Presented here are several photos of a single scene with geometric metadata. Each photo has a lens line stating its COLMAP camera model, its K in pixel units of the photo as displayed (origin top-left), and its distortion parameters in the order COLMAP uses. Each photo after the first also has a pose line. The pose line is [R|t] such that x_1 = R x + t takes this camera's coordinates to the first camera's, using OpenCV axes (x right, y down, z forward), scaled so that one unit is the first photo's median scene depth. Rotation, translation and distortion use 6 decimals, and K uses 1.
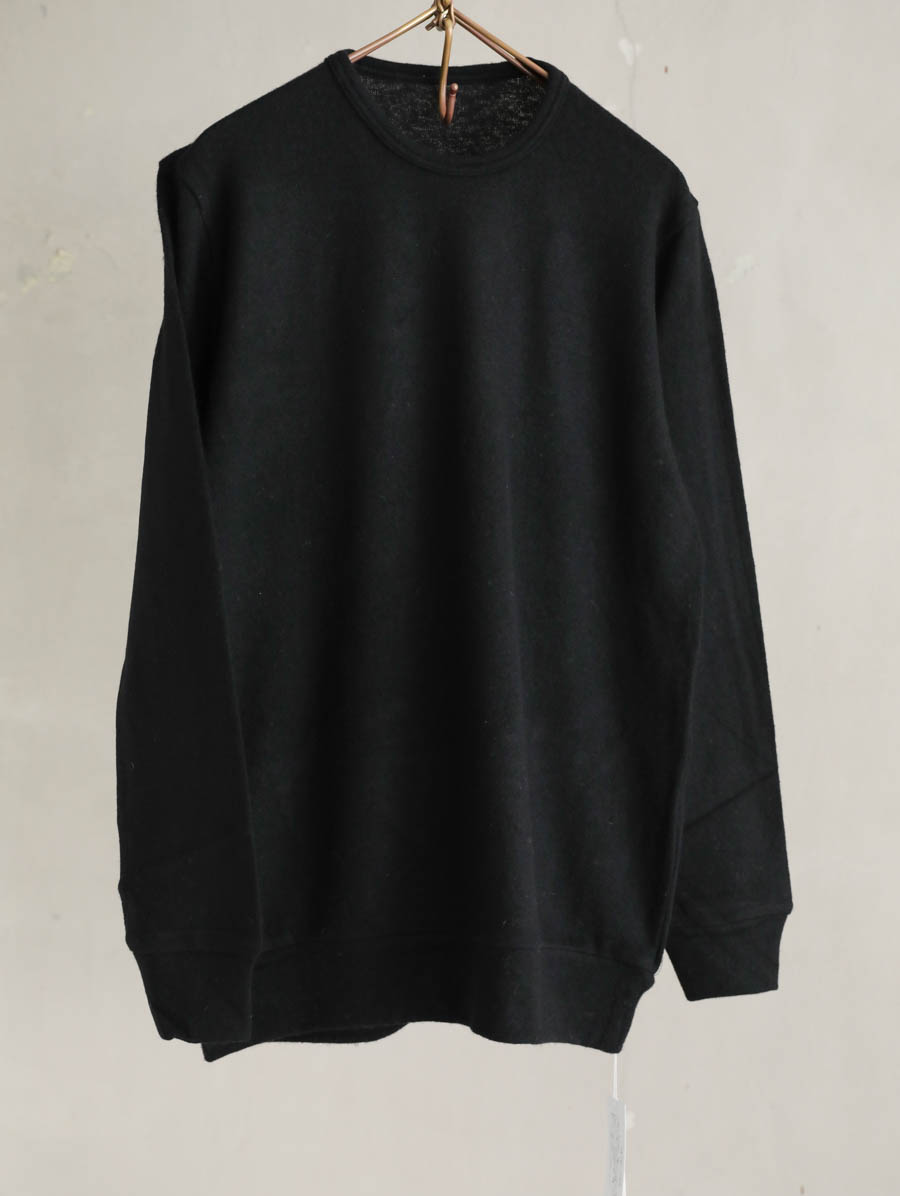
lens RADIAL K [[1810.0, 0, 445.5], [0, 1810.0, 595.2], [0, 0, 1]] dist [0.090956, 0.000000]
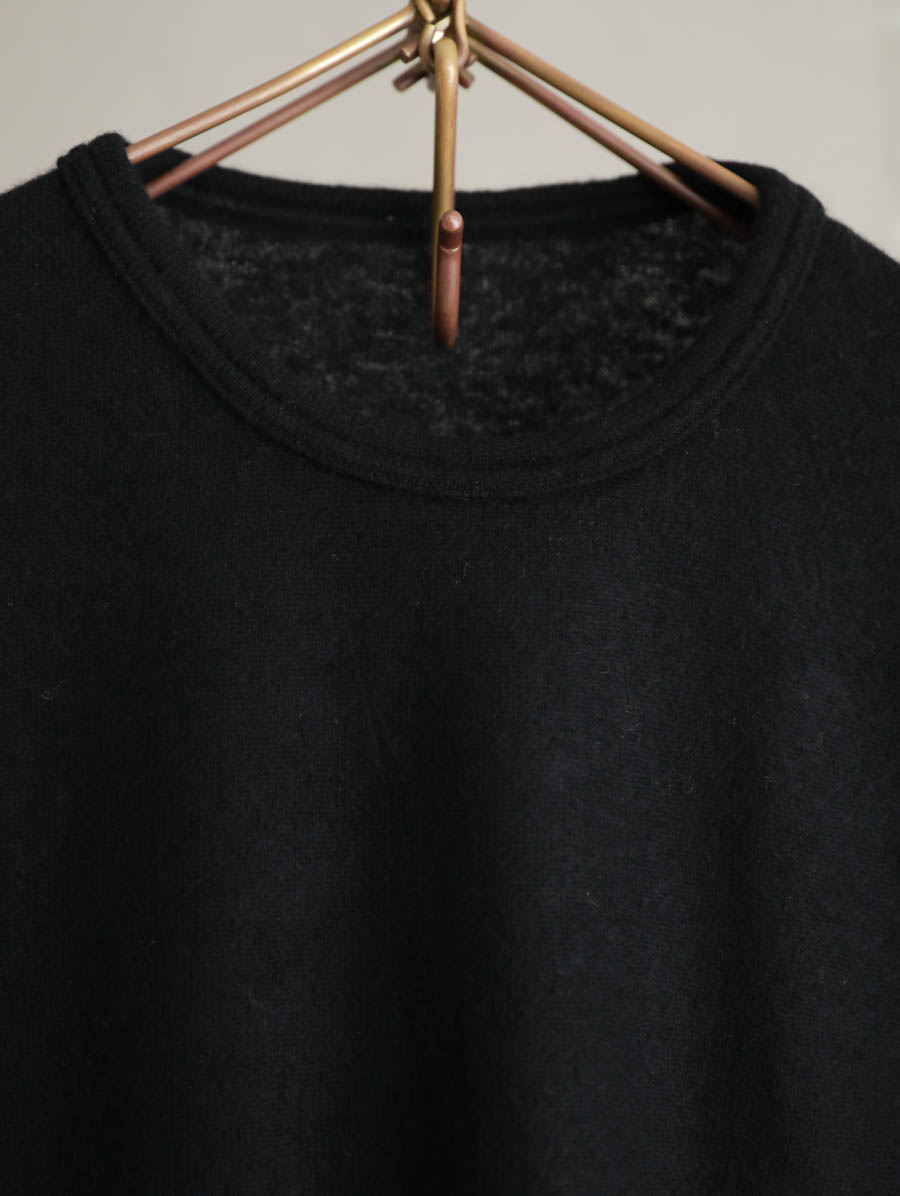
lens RADIAL K [[1810.0, 0, 449.0], [0, 1810.0, 591.7], [0, 0, 1]] dist [0.090956, 0.000000]
pose [[0.992444, -0.016101, -0.121641, 0.039488], [-0.004974, 0.985259, -0.170996, -0.156540], [0.122601, 0.170309, 0.977734, 0.676566]]
